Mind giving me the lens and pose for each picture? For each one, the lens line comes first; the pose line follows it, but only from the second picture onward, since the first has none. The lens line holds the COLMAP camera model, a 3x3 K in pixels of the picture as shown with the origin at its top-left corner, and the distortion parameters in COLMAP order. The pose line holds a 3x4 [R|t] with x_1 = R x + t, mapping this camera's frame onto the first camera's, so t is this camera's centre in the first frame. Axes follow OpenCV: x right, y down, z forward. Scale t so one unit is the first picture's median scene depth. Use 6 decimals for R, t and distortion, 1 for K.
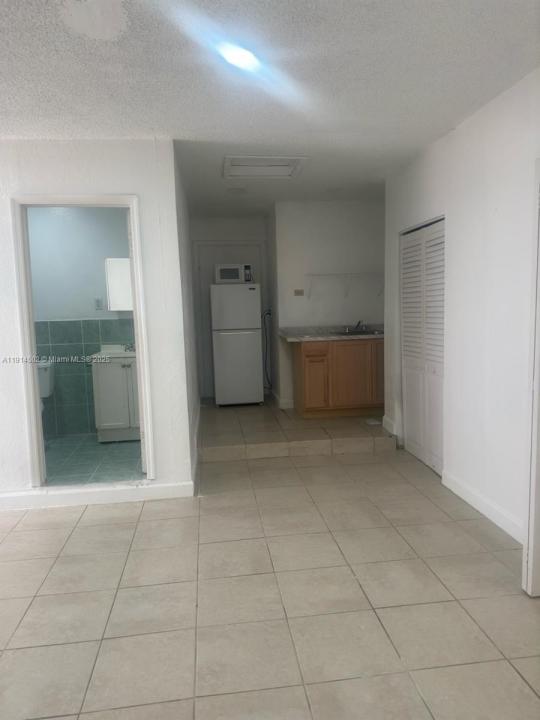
lens RADIAL K [[498.2, 0, 270.0], [0, 498.2, 360.0], [0, 0, 1]] dist [0.000526, -0.001395]
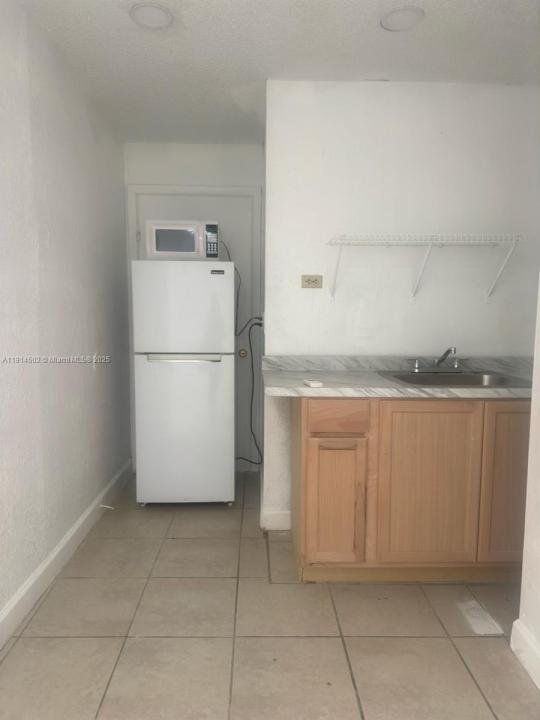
lens RADIAL K [[498.2, 0, 270.0], [0, 498.2, 360.0], [0, 0, 1]] dist [0.000526, -0.001395]
pose [[0.994283, 0.044659, -0.096986, 0.068773], [-0.046911, 0.998677, -0.021058, -0.051587], [0.095917, 0.025487, 0.995063, 0.549467]]
